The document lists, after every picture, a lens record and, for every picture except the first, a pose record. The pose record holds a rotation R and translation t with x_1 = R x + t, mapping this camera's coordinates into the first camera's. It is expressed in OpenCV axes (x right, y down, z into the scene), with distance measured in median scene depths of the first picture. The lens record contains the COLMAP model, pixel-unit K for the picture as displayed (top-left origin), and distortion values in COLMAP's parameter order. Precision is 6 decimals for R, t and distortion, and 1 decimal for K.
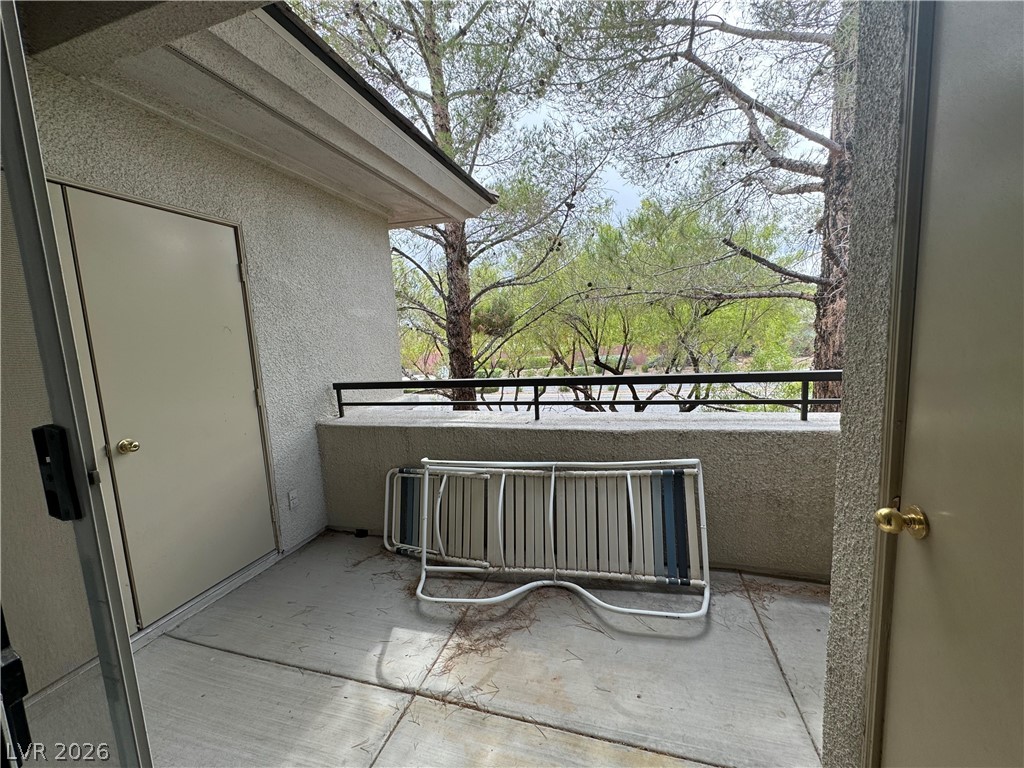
lens RADIAL K [[403.2, 0, 512.0], [0, 403.2, 384.0], [0, 0, 1]] dist [-0.009476, 0.000169]
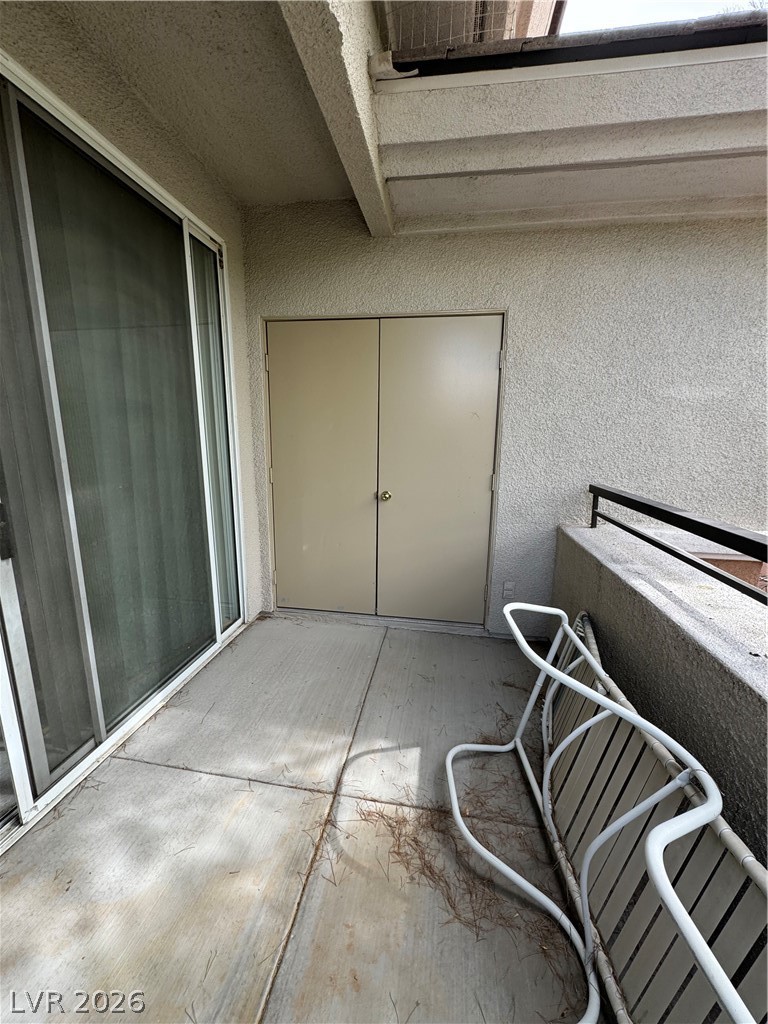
lens RADIAL K [[403.2, 0, 384.0], [0, 403.2, 512.0], [0, 0, 1]] dist [-0.009476, 0.000169]
pose [[0.133921, 0.241579, -0.961096, 0.310895], [-0.136937, 0.965039, 0.223489, -0.076823], [0.981485, 0.101680, 0.162320, 0.491522]]
